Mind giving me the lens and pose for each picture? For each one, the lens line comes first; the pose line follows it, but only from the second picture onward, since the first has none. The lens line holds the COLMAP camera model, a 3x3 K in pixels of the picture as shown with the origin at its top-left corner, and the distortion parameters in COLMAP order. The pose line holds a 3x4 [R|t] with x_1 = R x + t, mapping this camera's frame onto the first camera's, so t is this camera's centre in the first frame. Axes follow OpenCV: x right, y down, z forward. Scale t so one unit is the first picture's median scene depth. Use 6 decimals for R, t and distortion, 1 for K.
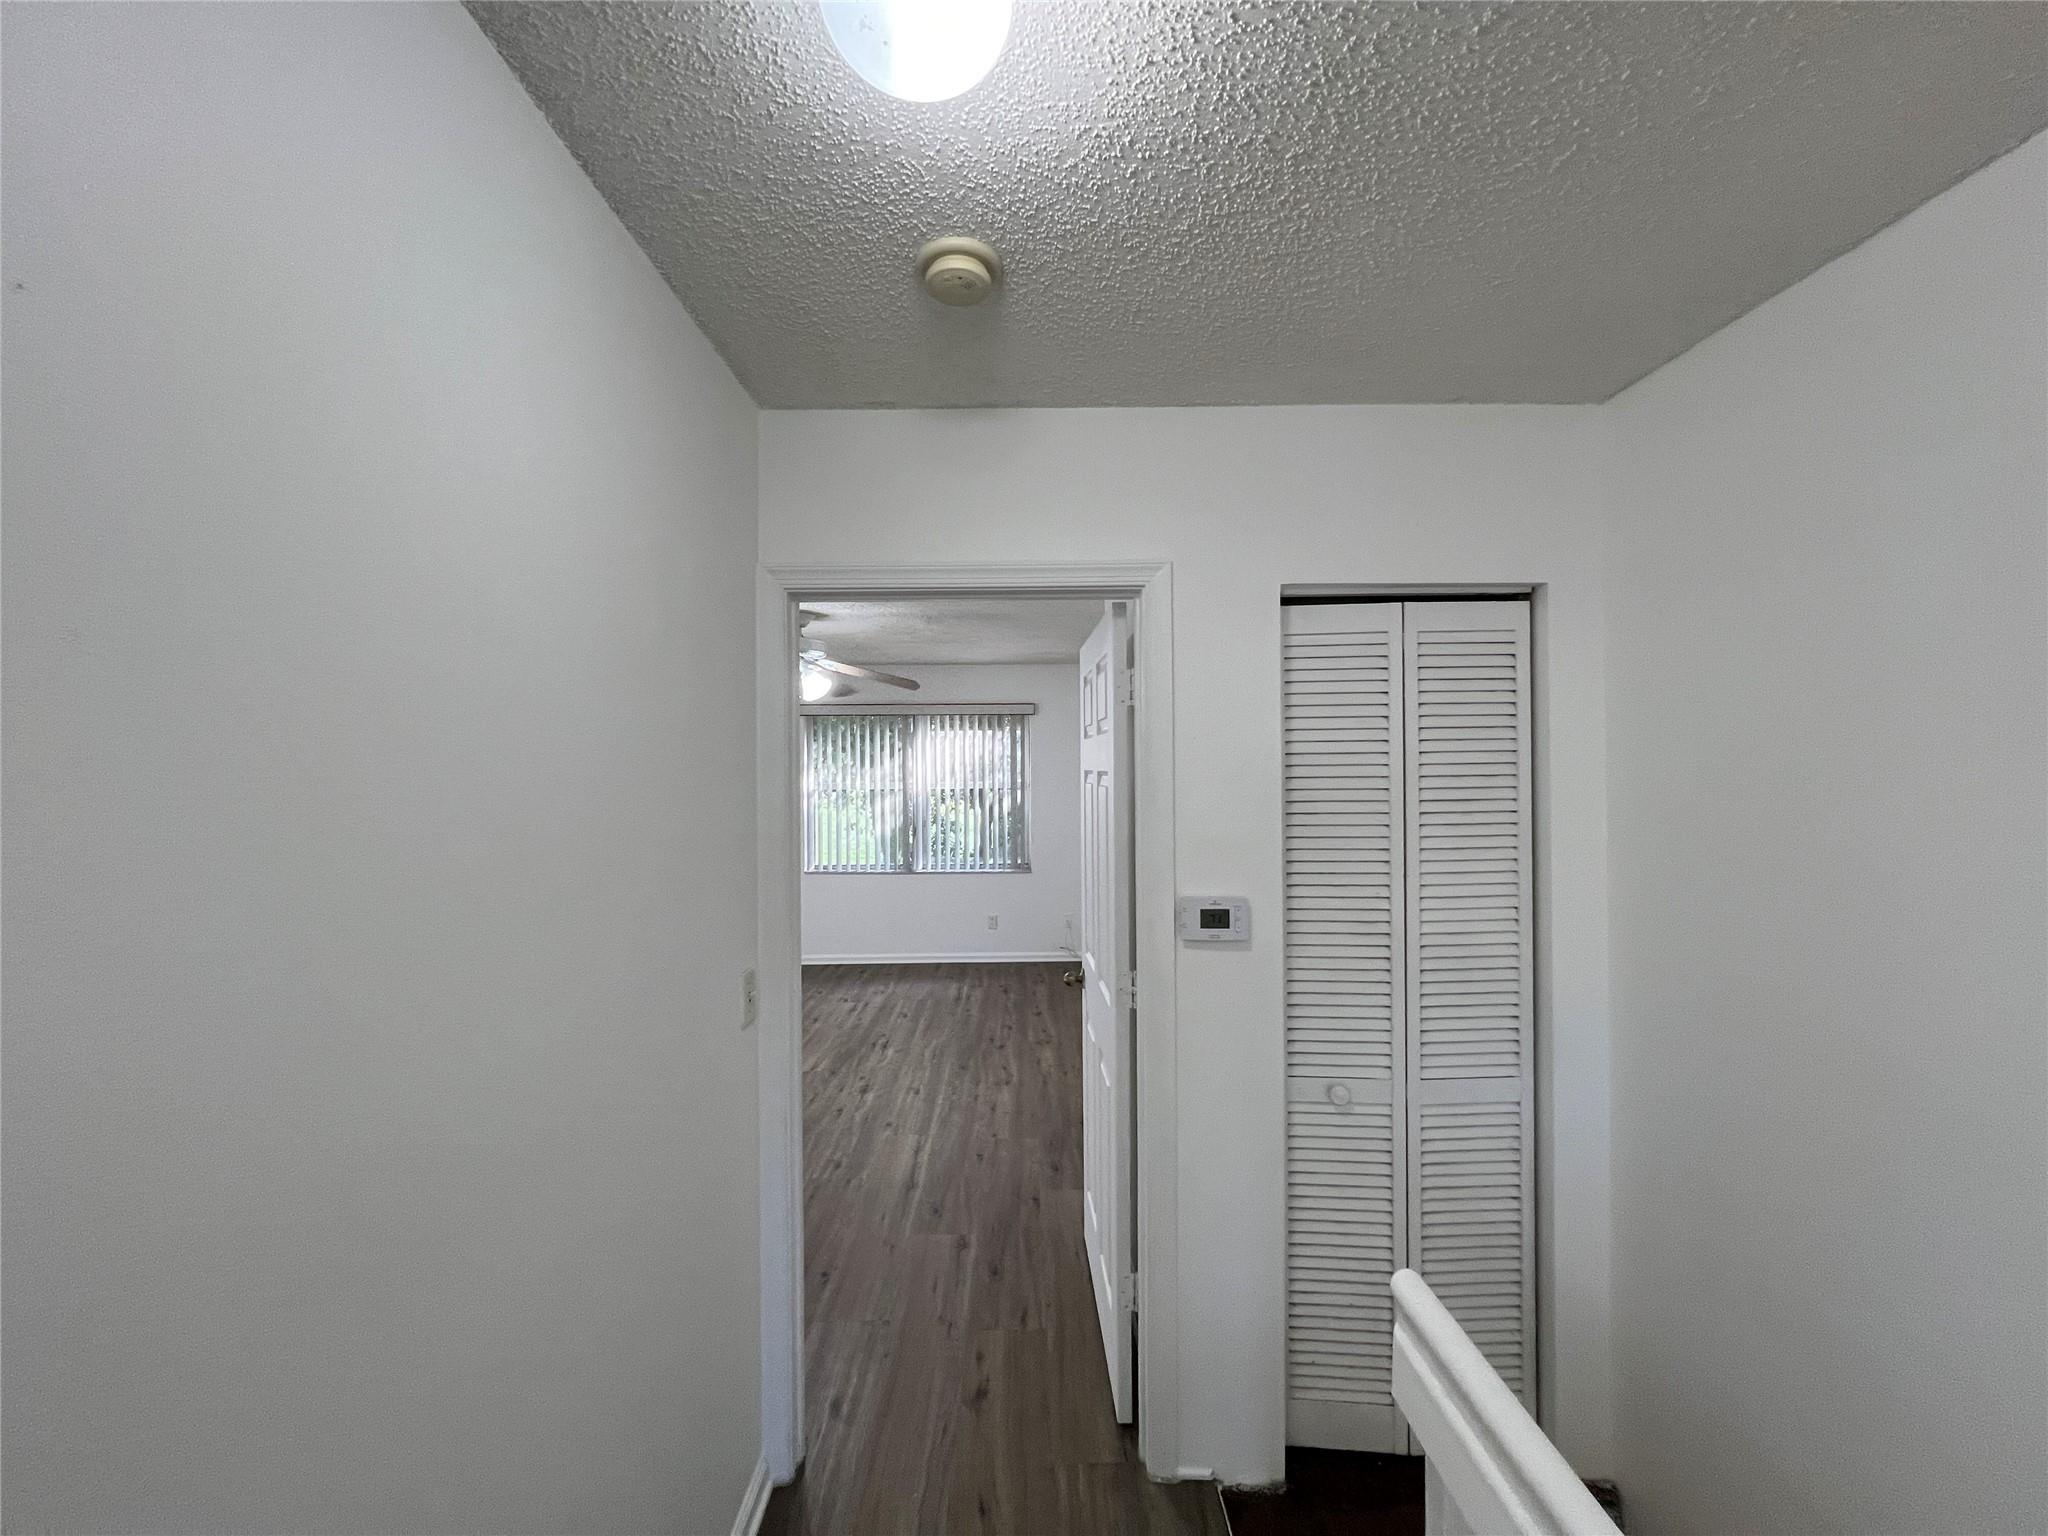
lens RADIAL K [[824.2, 0, 1025.7], [0, 824.2, 770.3], [0, 0, 1]] dist [0.000373, -0.000460]
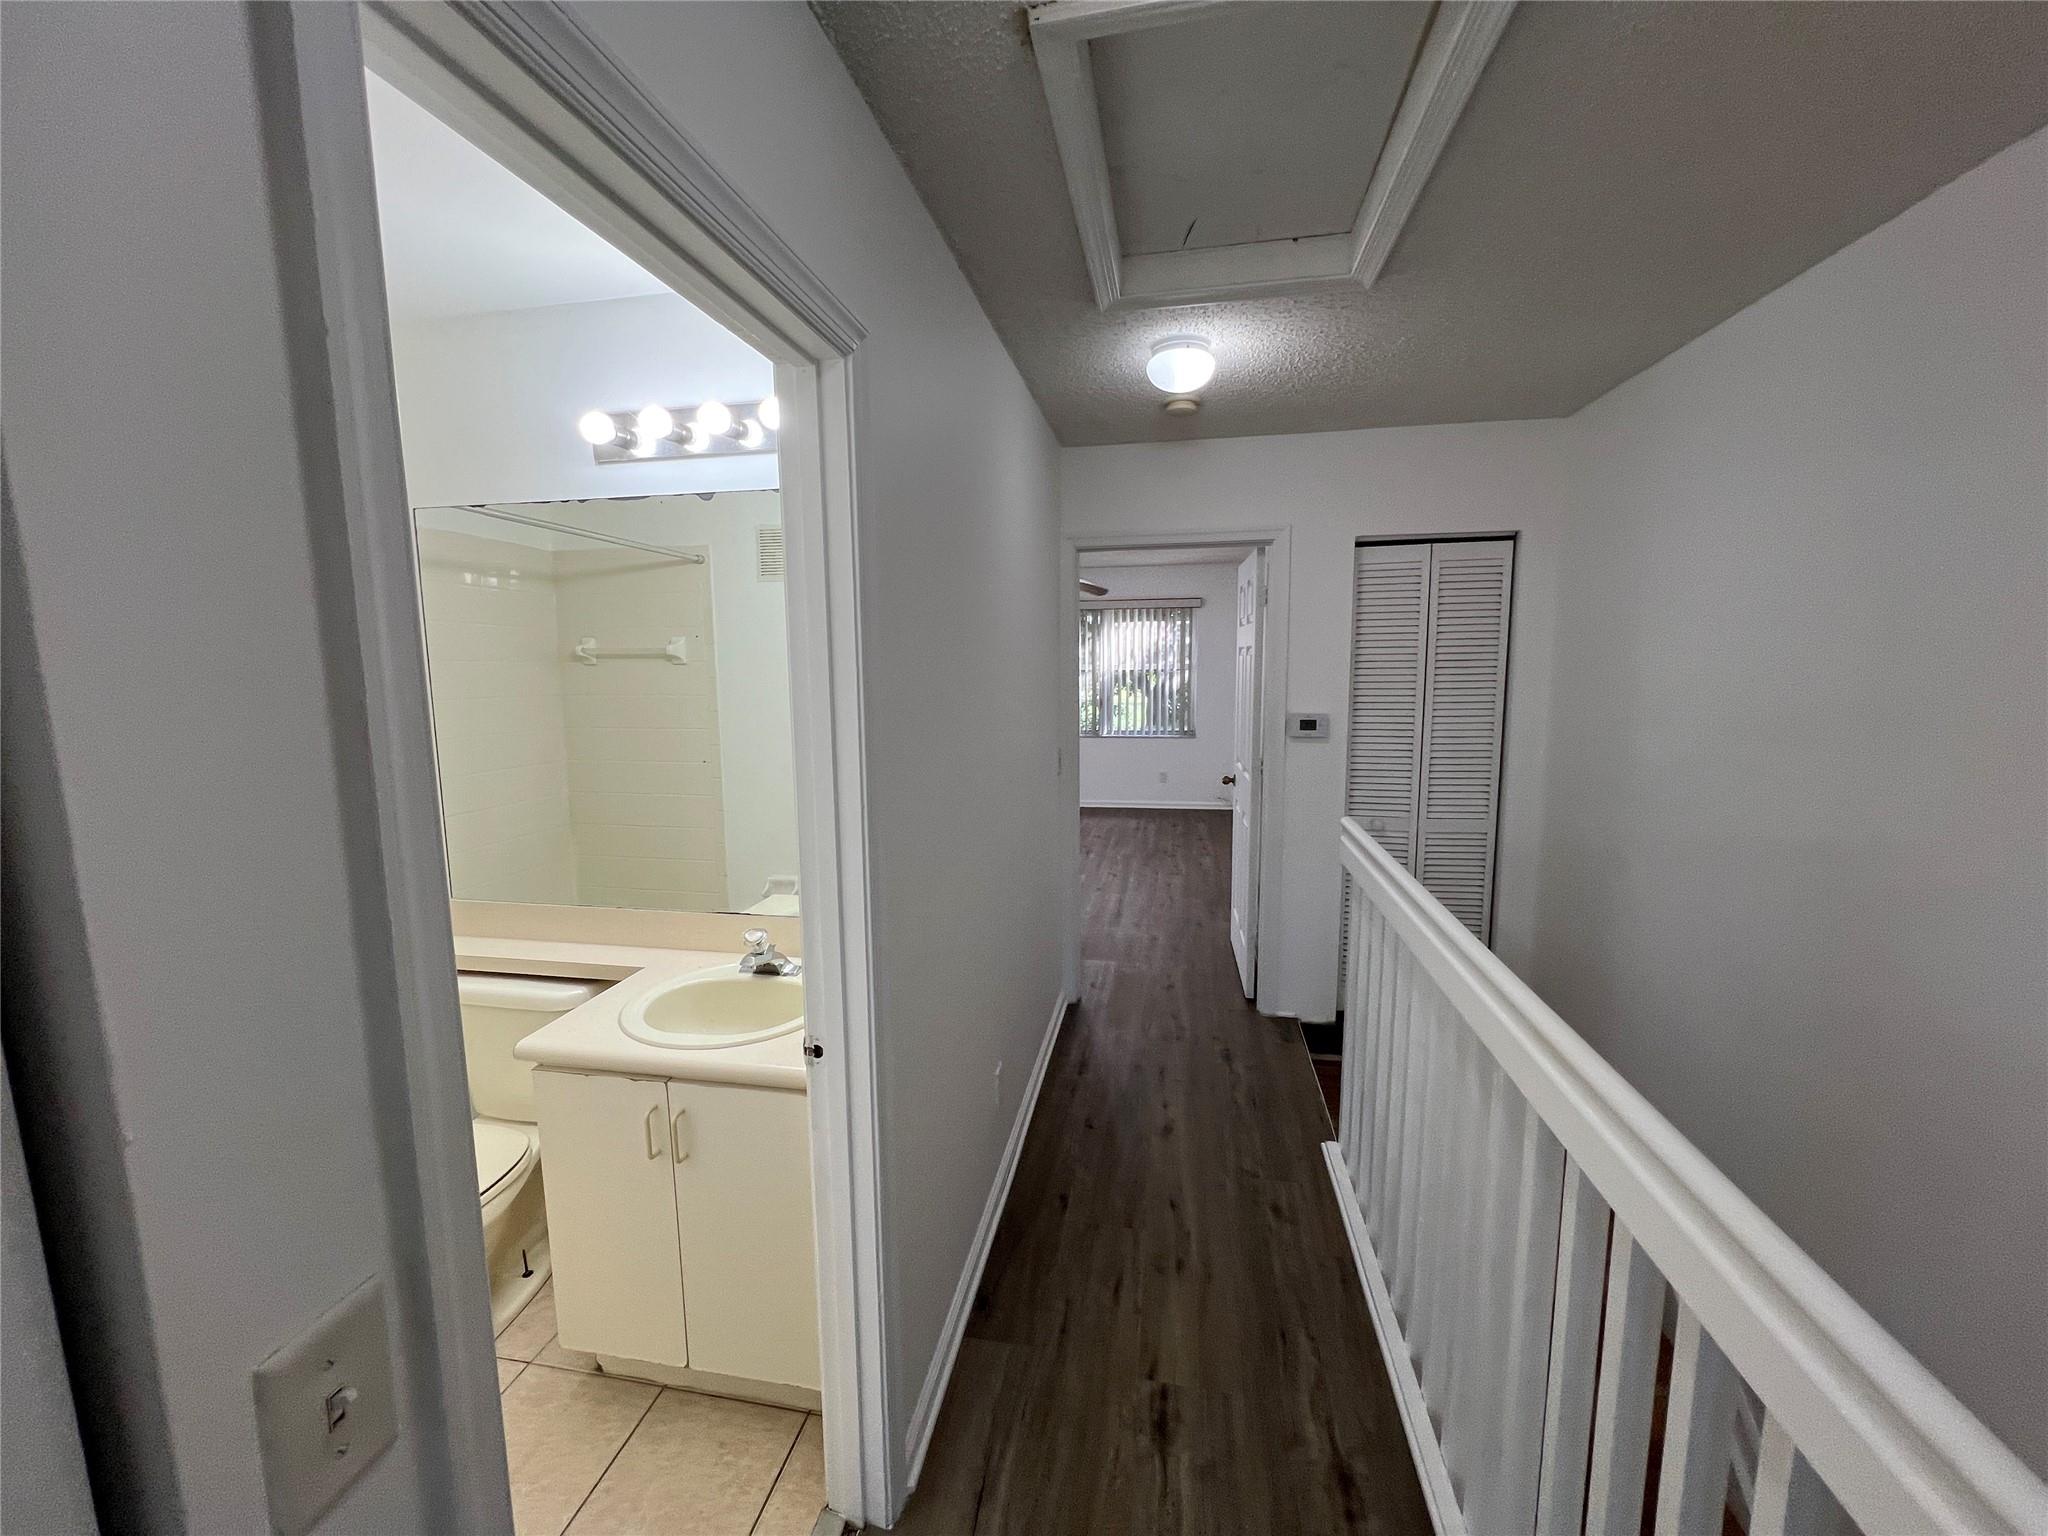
lens RADIAL K [[824.2, 0, 1021.7], [0, 824.2, 765.2], [0, 0, 1]] dist [0.000373, -0.000460]
pose [[0.981400, 0.020267, -0.190900, -0.017701], [0.003611, 0.992287, 0.123912, 0.015796], [0.191939, -0.122297, 0.973757, -0.369760]]
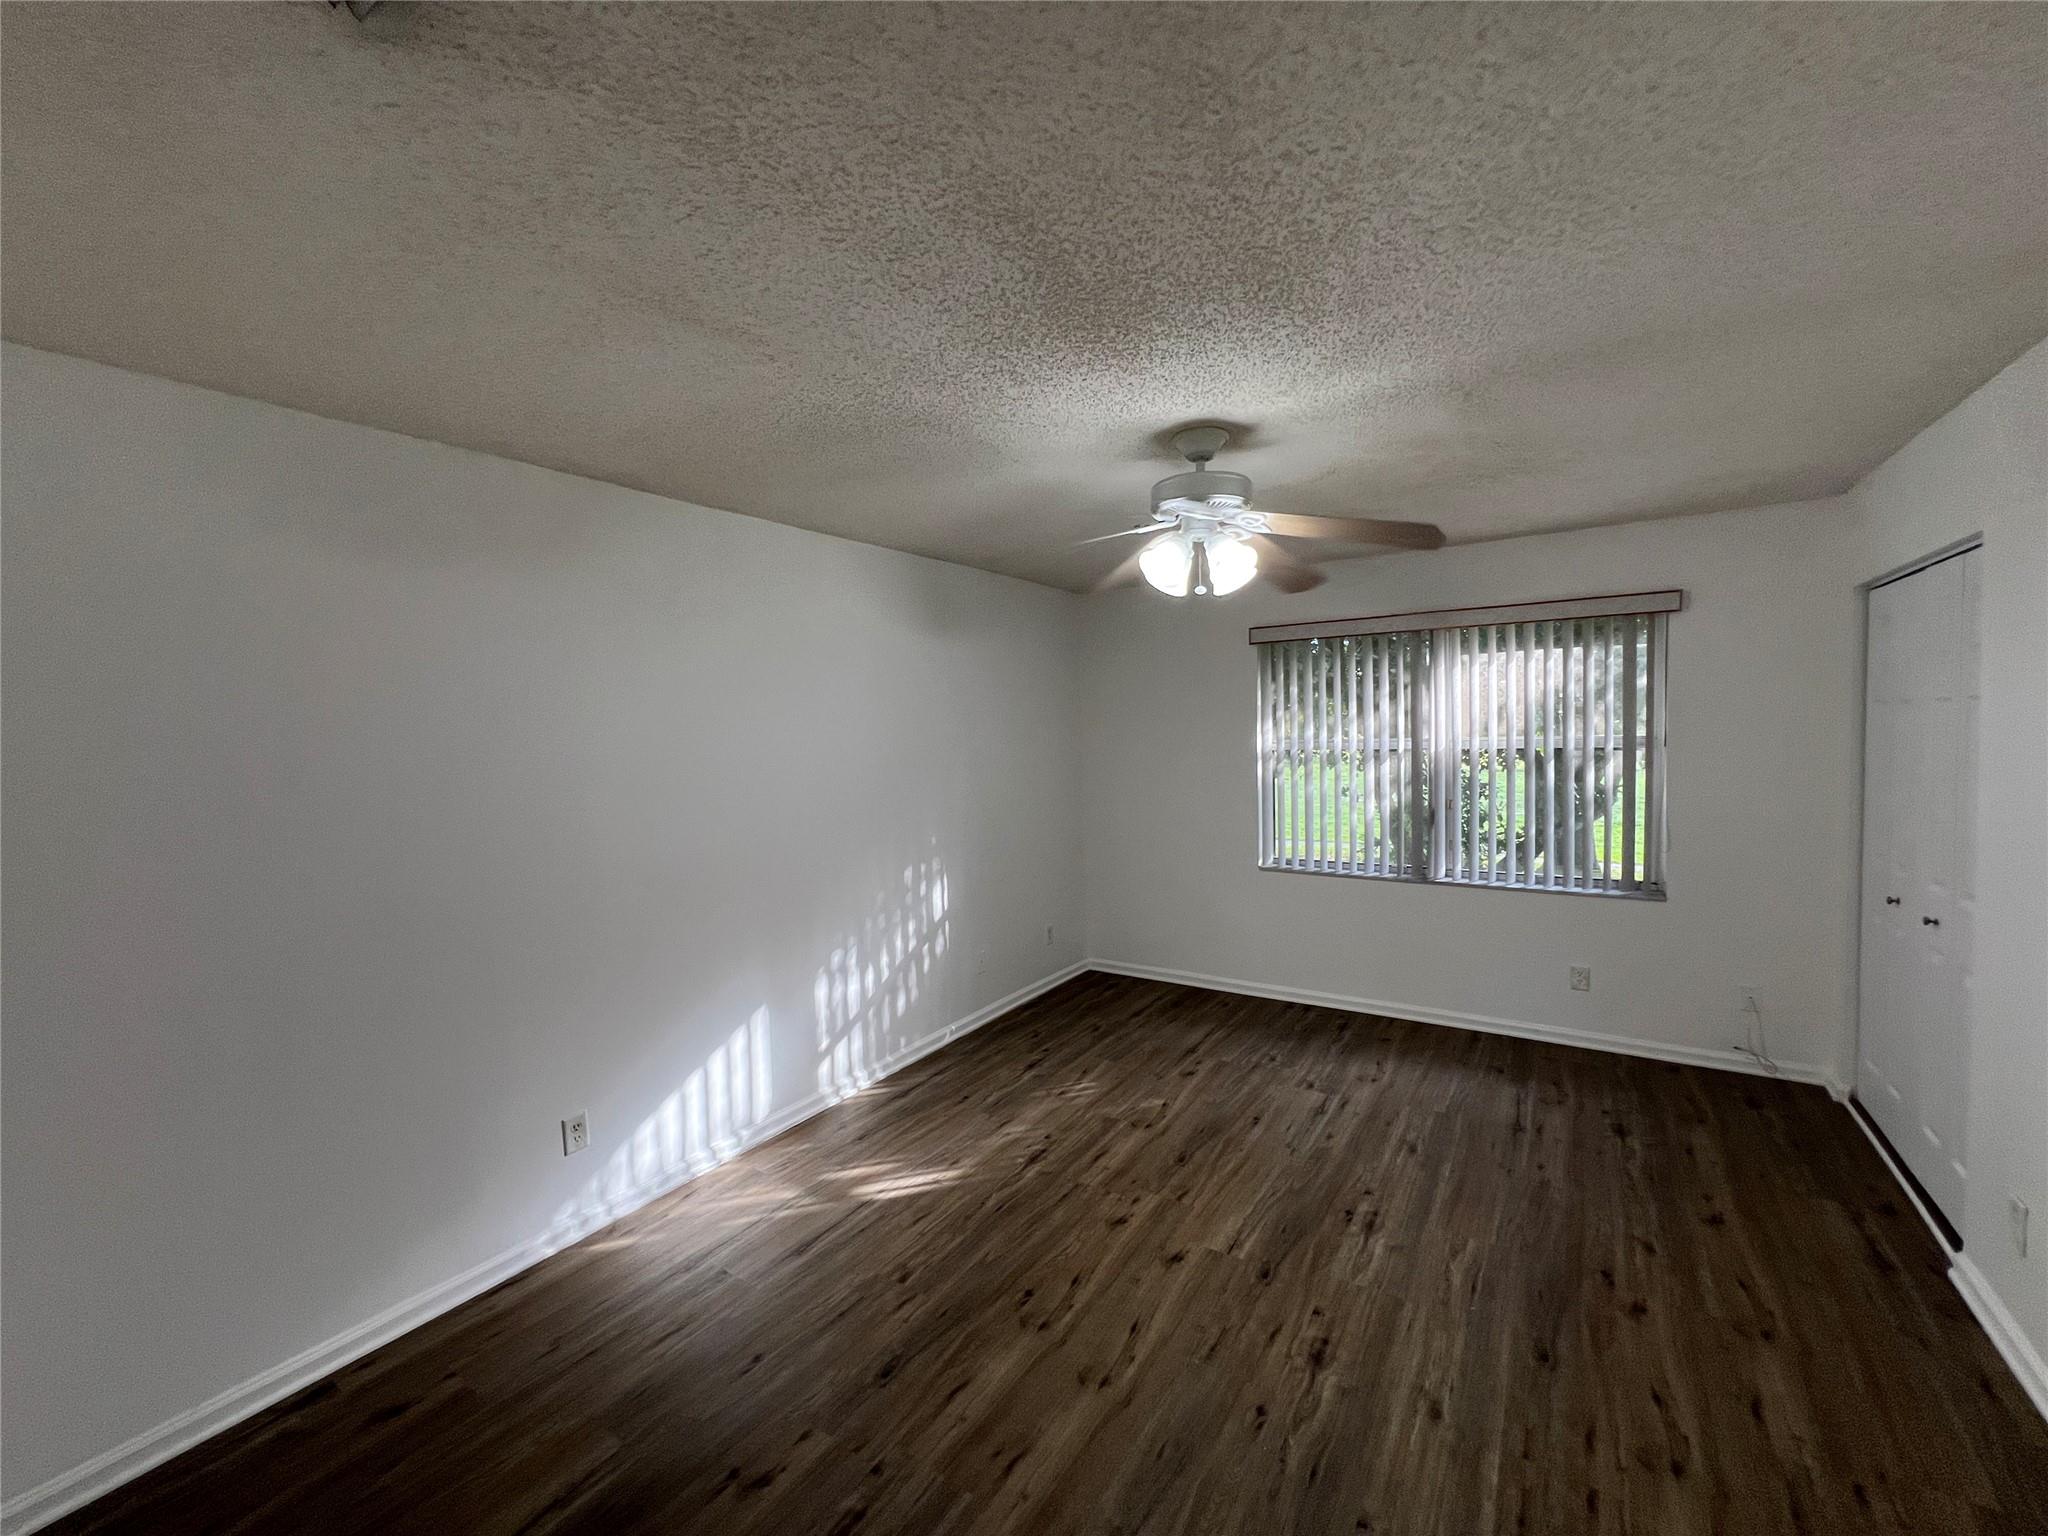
lens RADIAL K [[824.2, 0, 1025.1], [0, 824.2, 762.5], [0, 0, 1]] dist [0.000373, -0.000460]
pose [[0.828968, 0.008886, -0.559226, -0.058930], [0.017738, 0.998953, 0.042168, 0.002660], [0.559015, -0.044875, 0.827942, 0.444795]]
